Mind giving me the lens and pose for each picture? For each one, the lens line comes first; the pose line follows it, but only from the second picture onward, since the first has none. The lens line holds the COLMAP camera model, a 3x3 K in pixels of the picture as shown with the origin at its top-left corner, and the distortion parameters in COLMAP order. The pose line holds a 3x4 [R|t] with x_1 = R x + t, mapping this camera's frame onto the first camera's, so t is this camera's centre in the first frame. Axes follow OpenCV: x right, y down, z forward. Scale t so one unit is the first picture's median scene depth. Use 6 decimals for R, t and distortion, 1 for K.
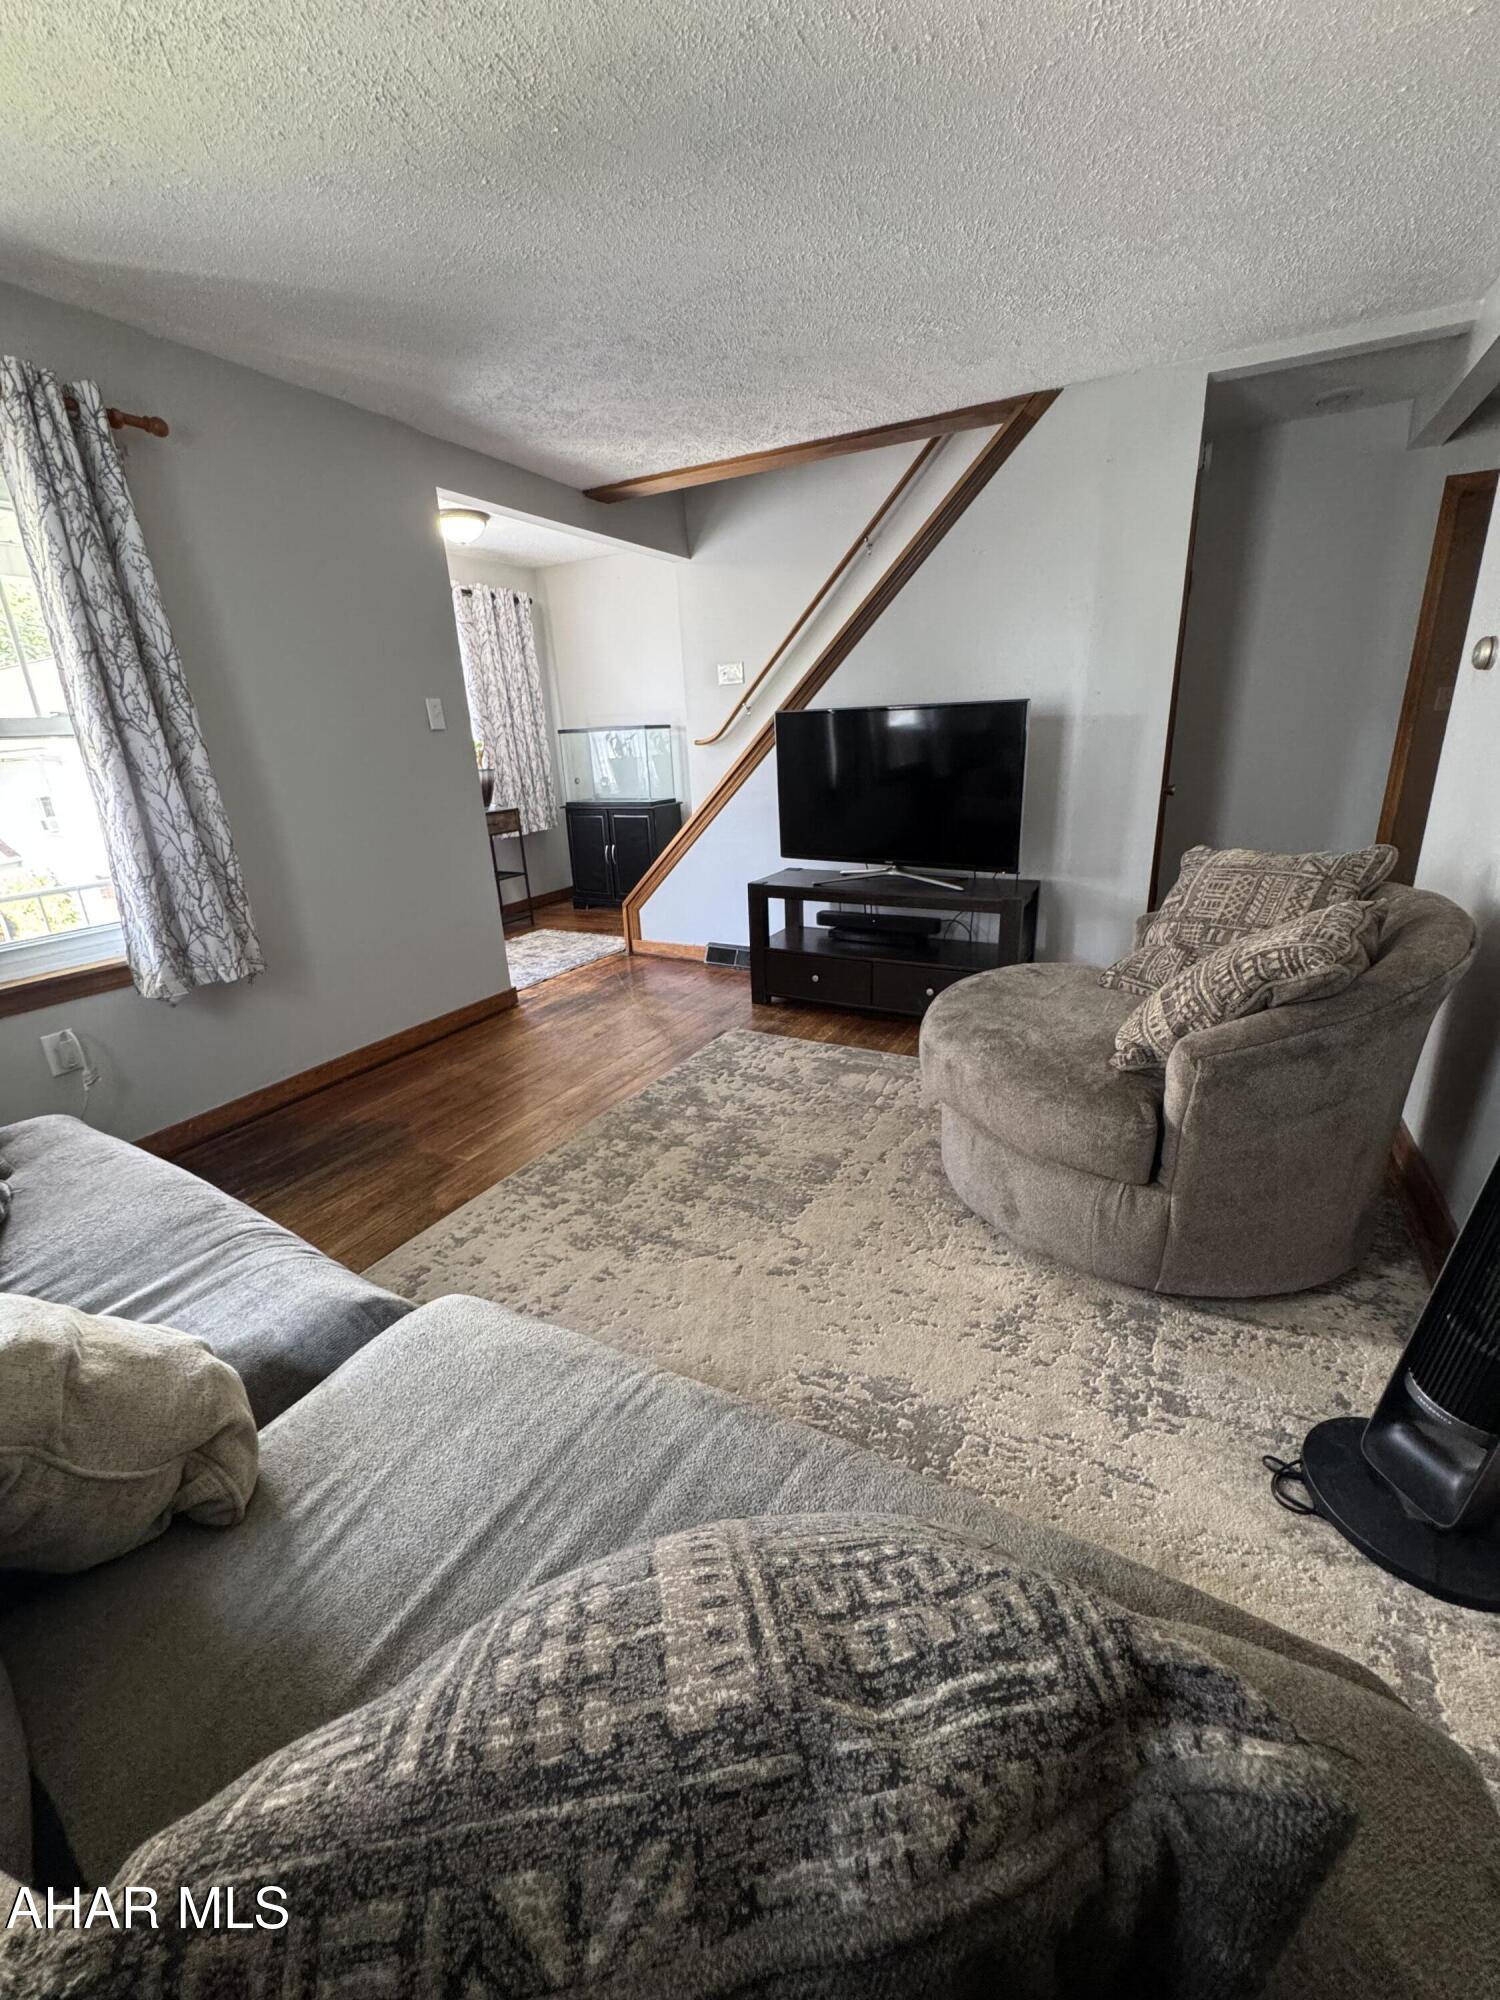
lens RADIAL K [[800.7, 0, 750.0], [0, 800.7, 993.9], [0, 0, 1]] dist [-0.003606, 0.000329]
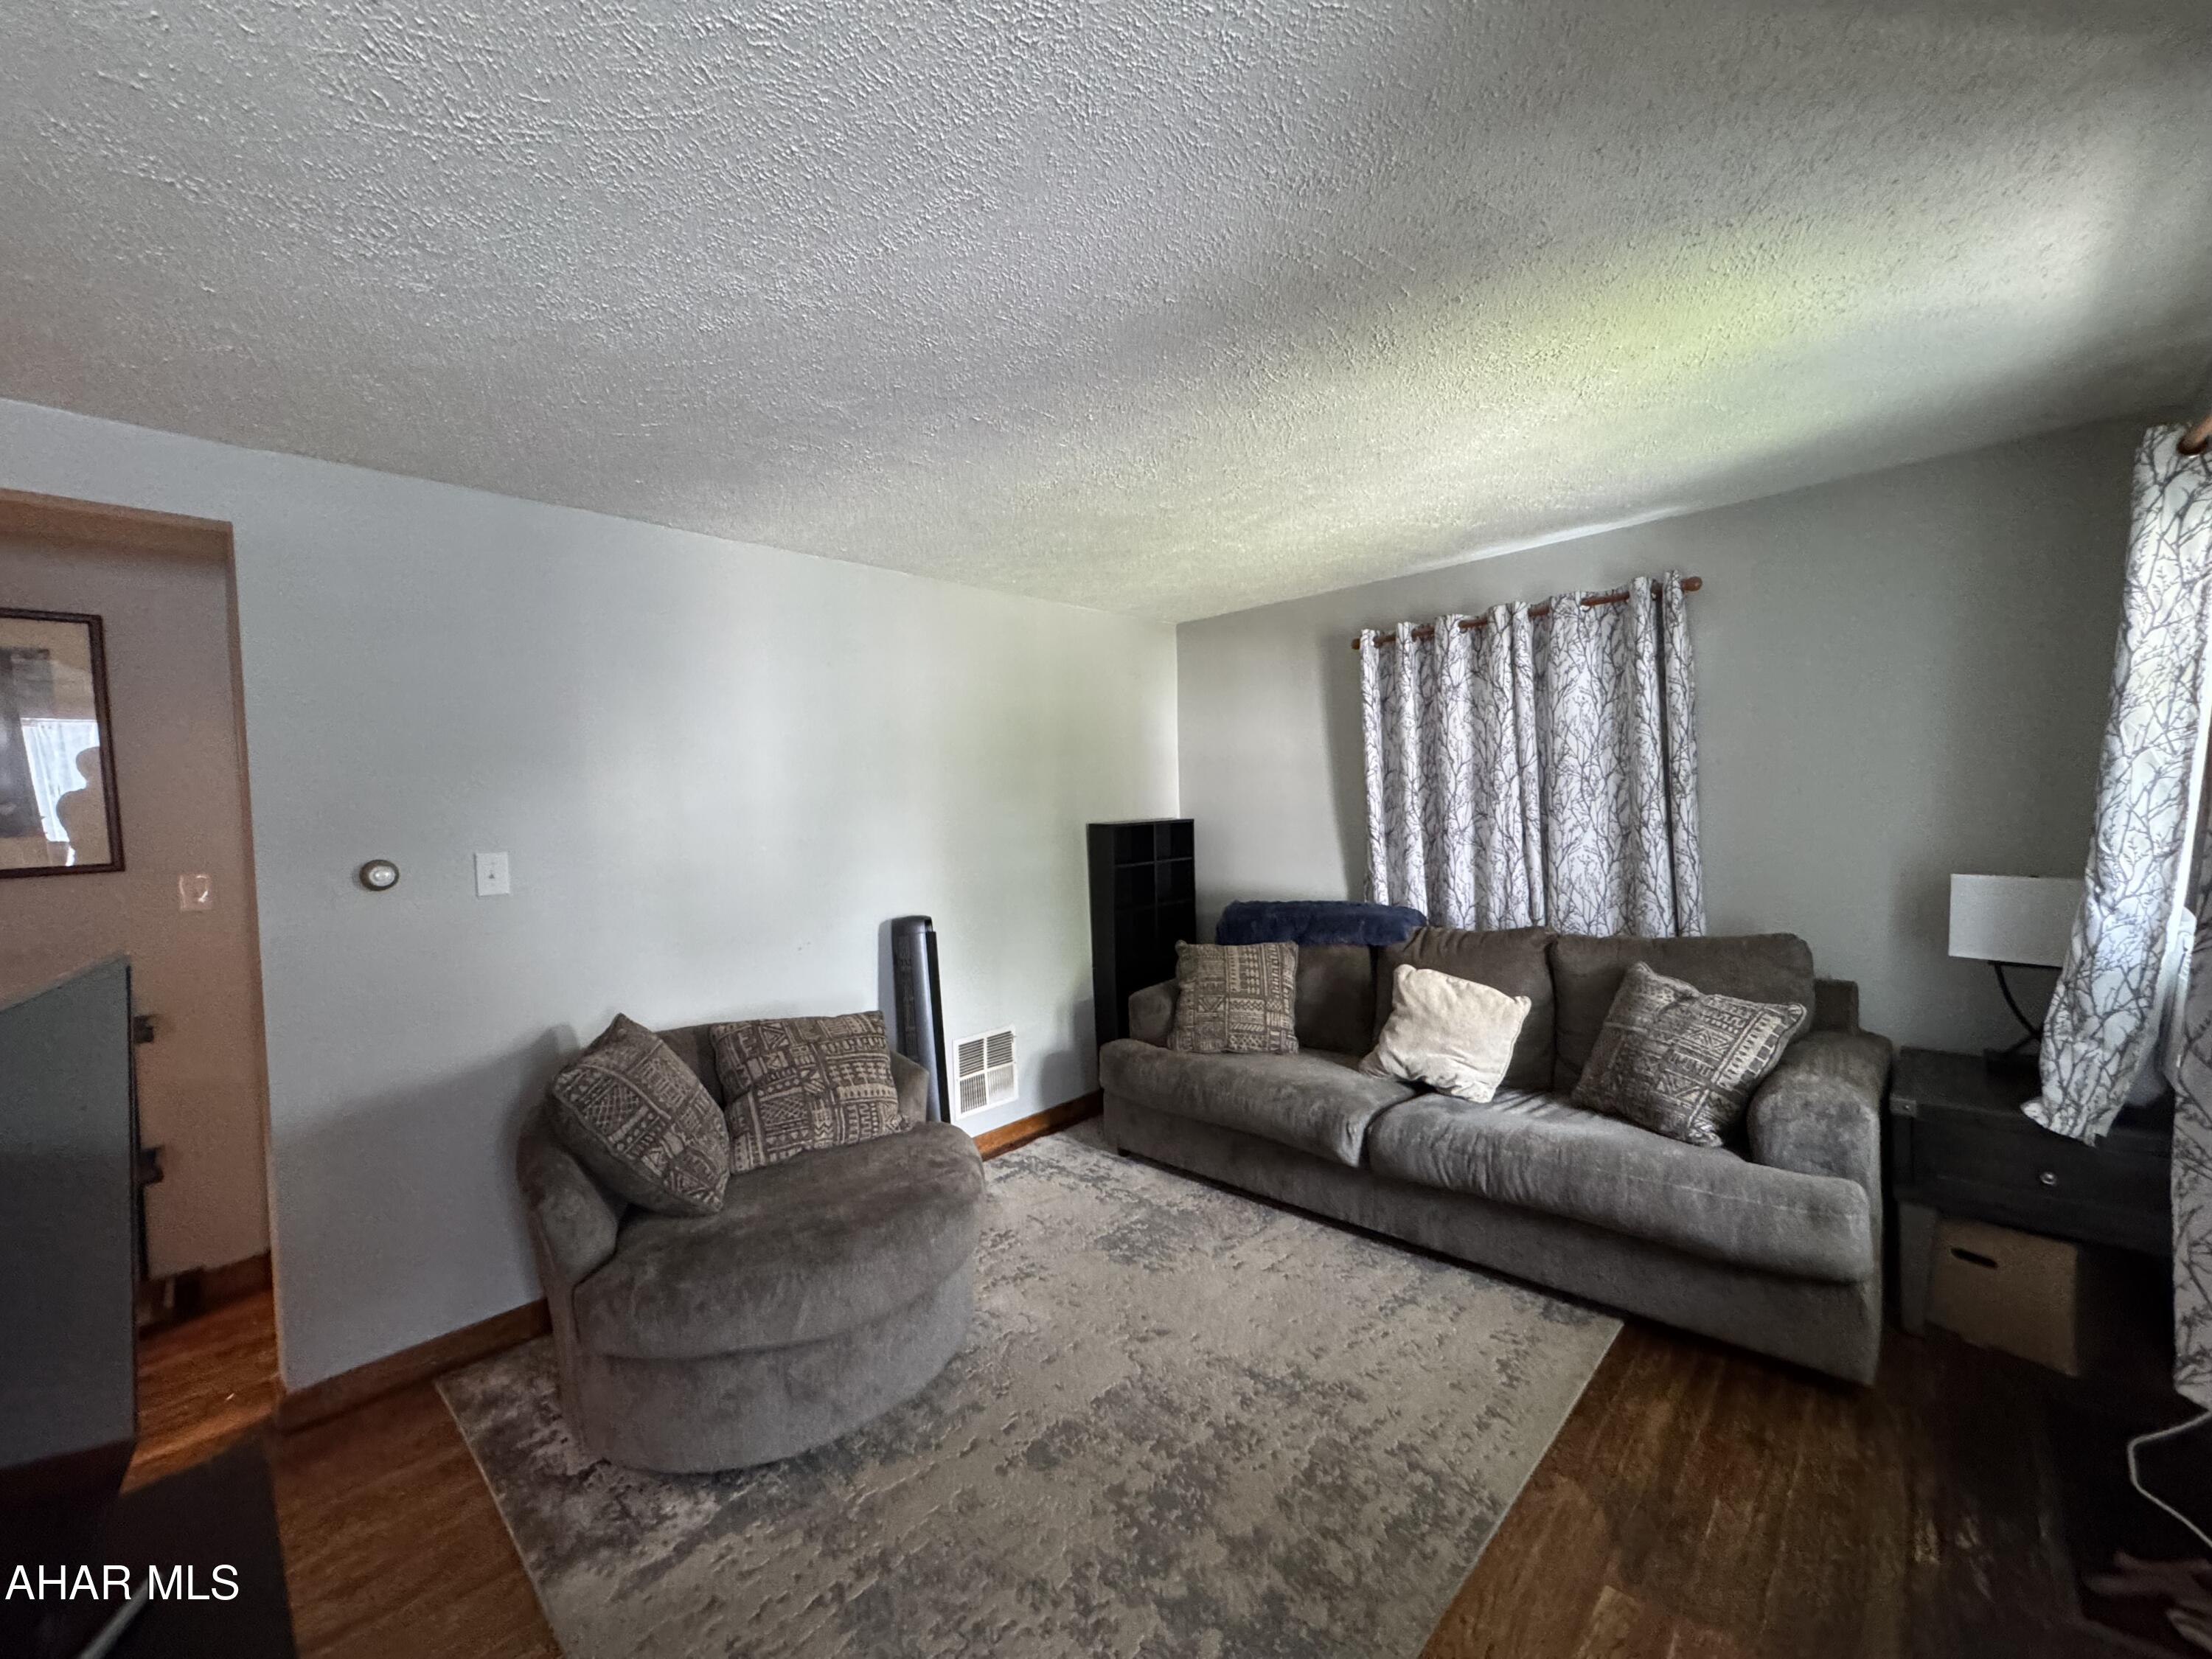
lens RADIAL K [[885.6, 0, 1105.2], [0, 885.6, 832.0], [0, 0, 1]] dist [-0.003606, 0.000329]
pose [[-0.960109, 0.072353, 0.270104, -0.231584], [0.158685, 0.936320, 0.313247, -0.601353], [-0.230240, 0.343613, -0.910450, 1.581564]]
